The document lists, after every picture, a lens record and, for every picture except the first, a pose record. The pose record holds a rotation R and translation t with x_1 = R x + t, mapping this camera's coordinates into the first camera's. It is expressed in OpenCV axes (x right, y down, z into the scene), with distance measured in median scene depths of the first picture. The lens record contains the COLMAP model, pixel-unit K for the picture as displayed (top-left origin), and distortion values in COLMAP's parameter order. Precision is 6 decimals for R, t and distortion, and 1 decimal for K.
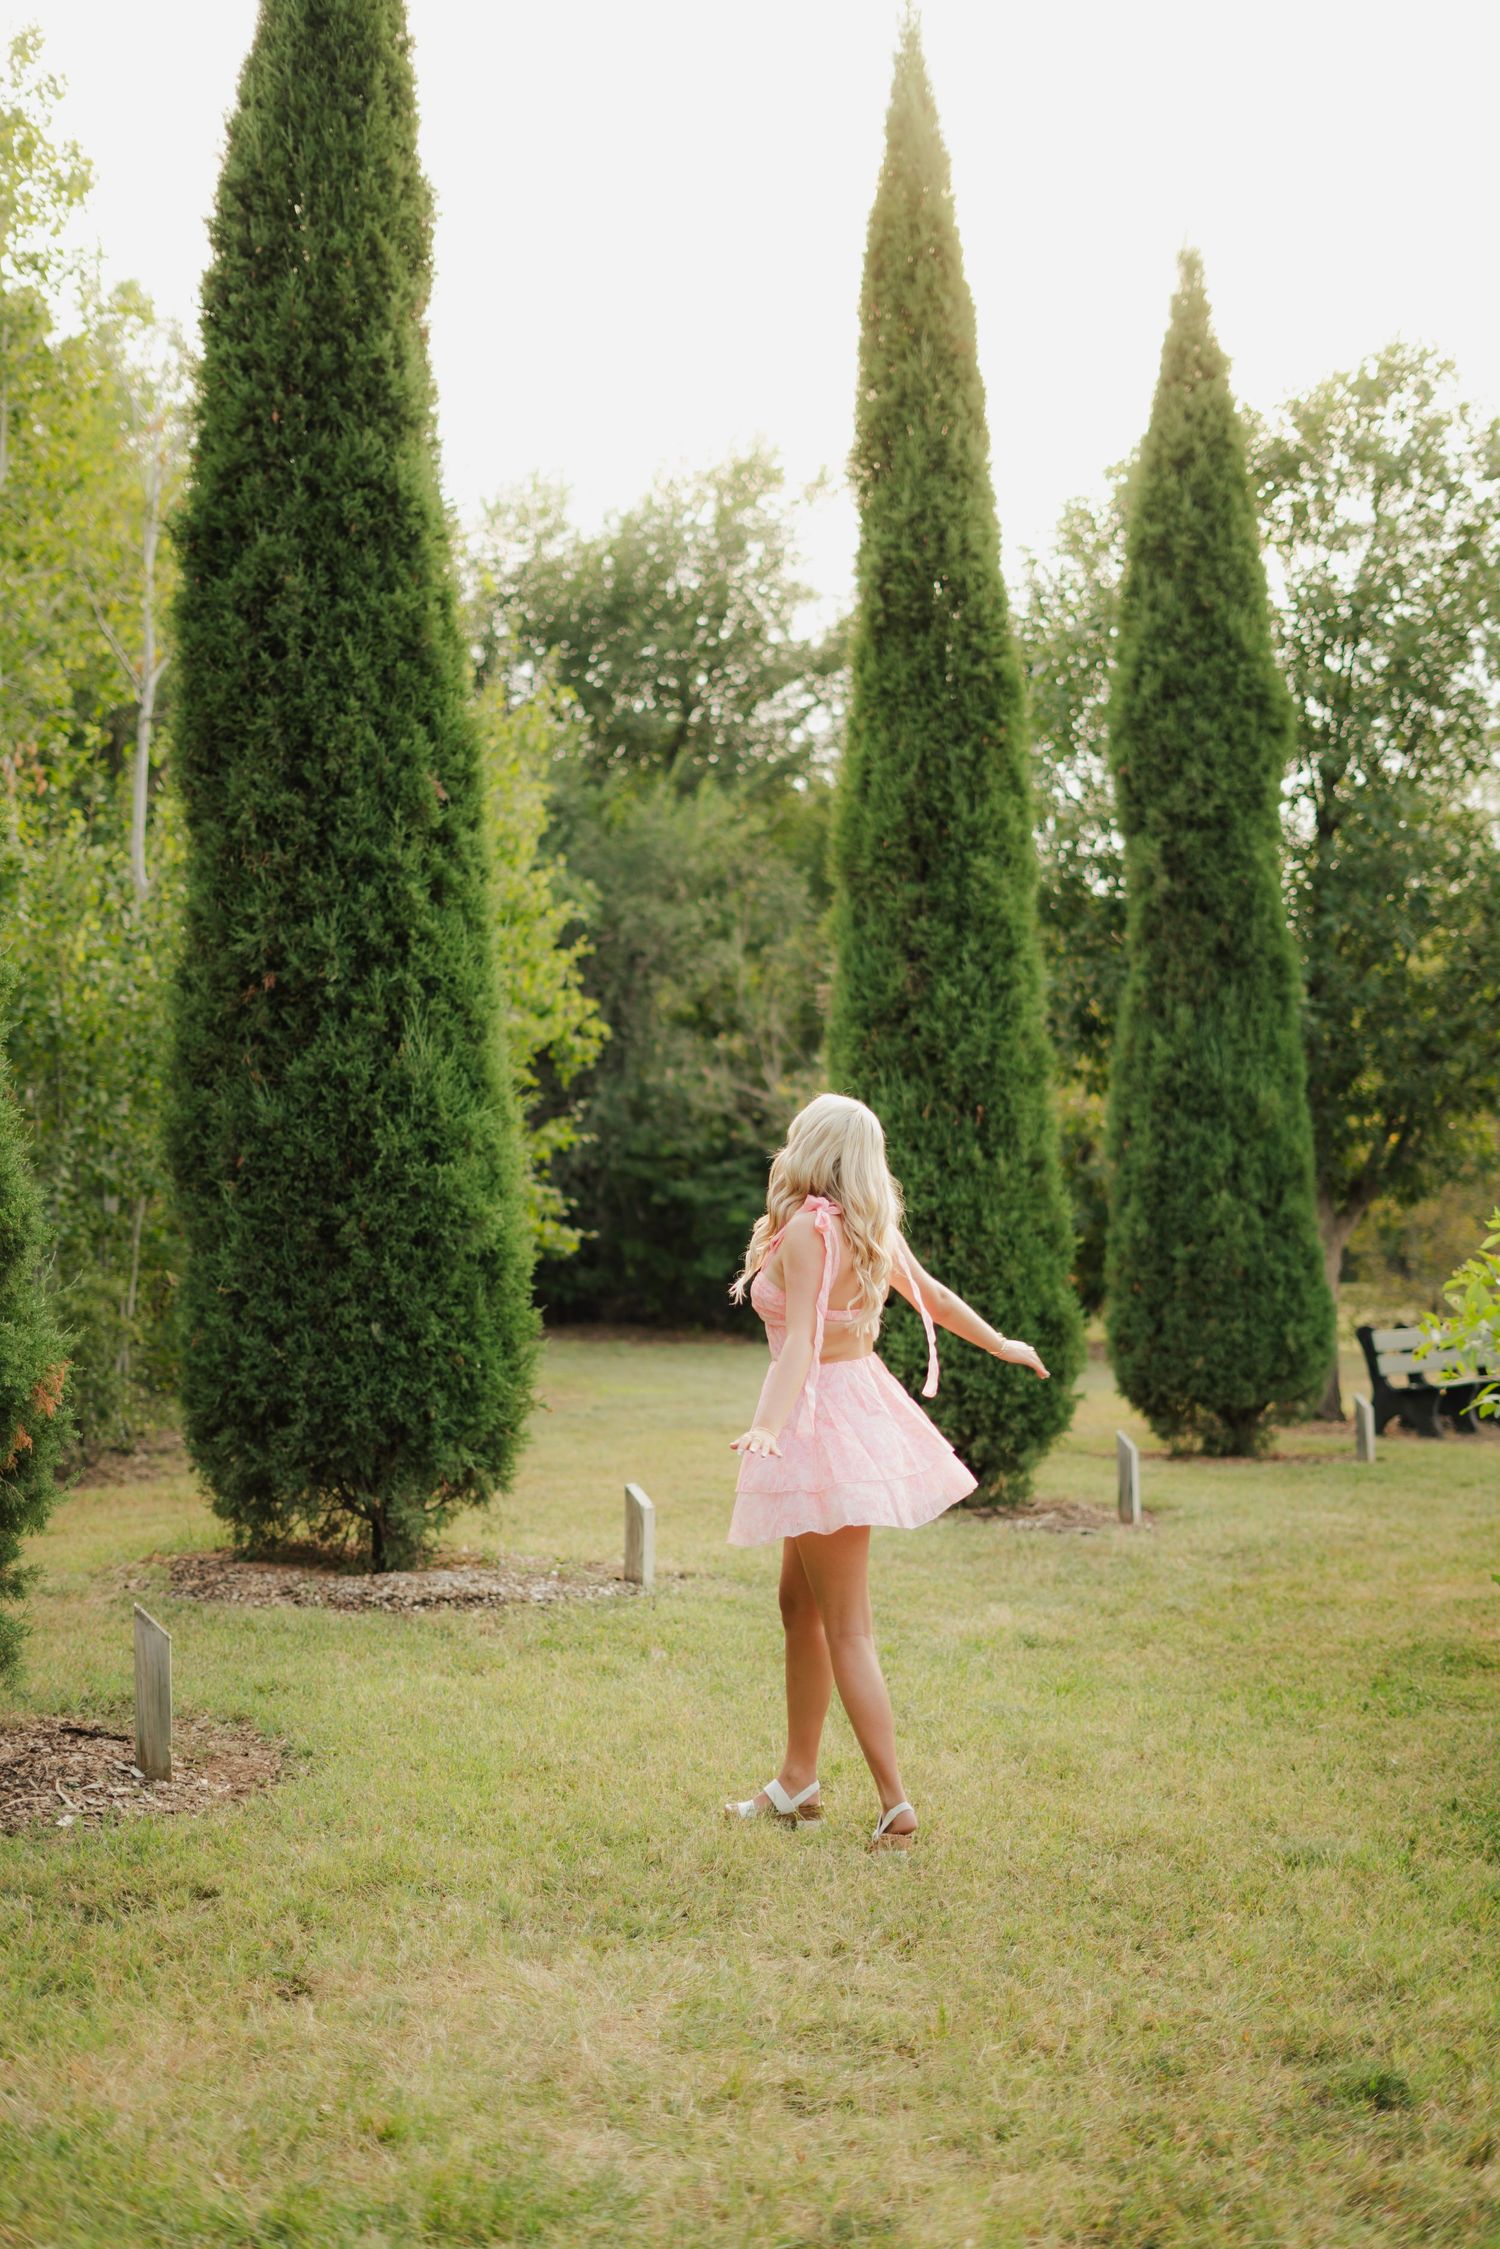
lens RADIAL K [[3220.8, 0, 750.0], [0, 3220.8, 1124.5], [0, 0, 1]] dist [-0.016610, 0.026091]
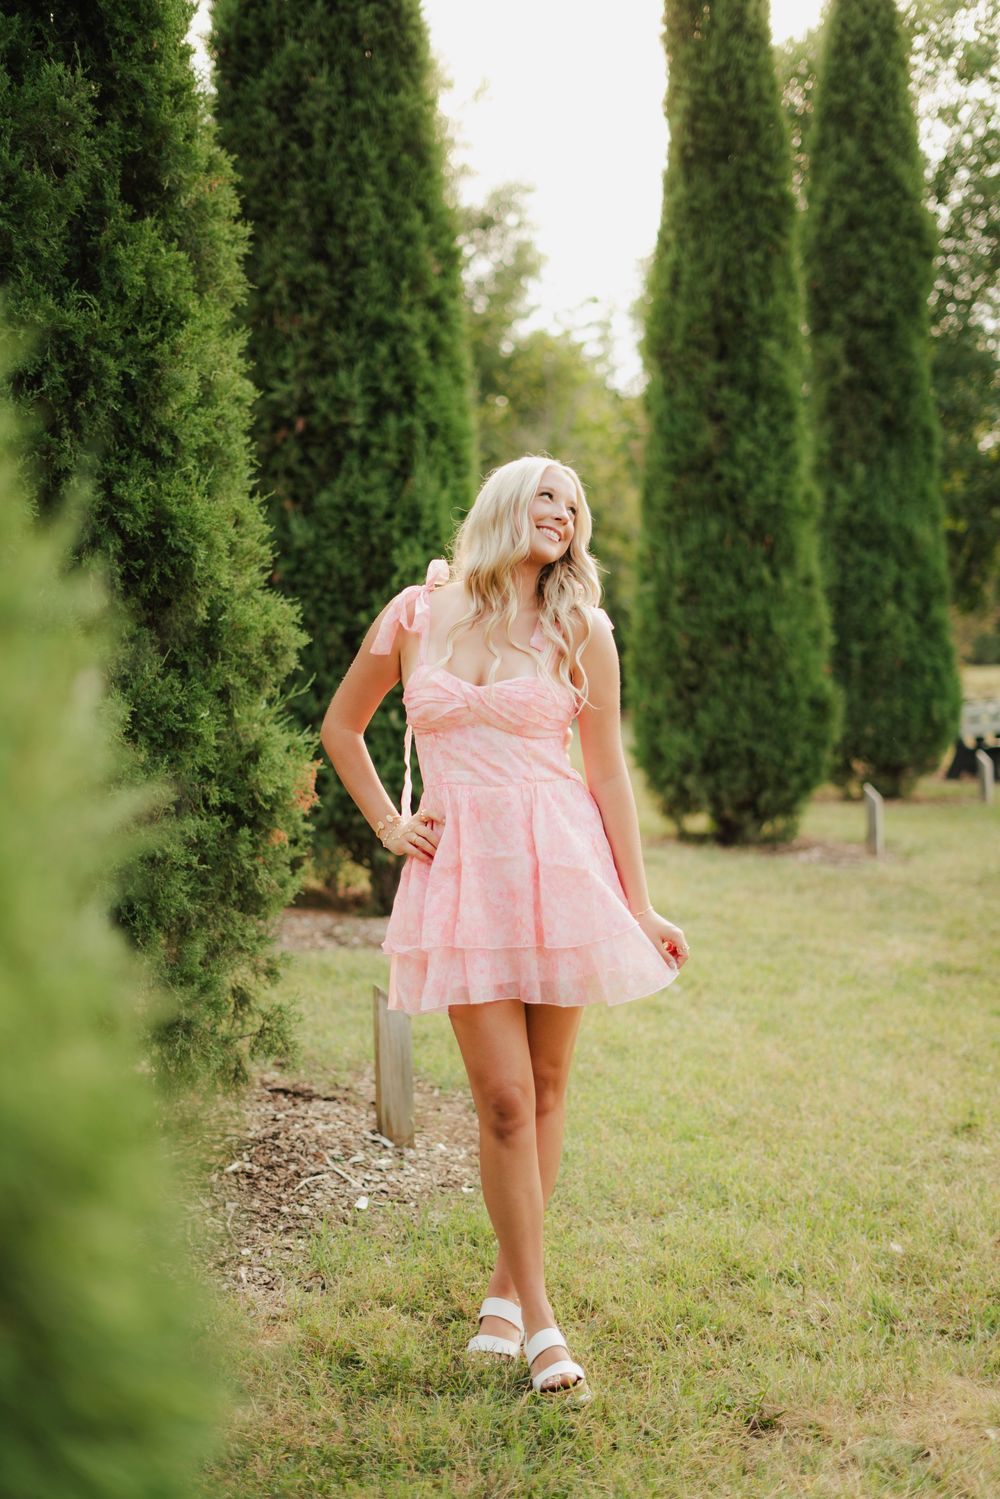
lens RADIAL K [[2166.1, 0, 500.0], [0, 2166.1, 749.5], [0, 0, 1]] dist [-0.018597, 0.026839]
pose [[0.997475, -0.005701, 0.070789, -0.121713], [-0.000496, 0.996189, 0.087215, 0.004697], [-0.071017, -0.087029, 0.993671, 0.174119]]
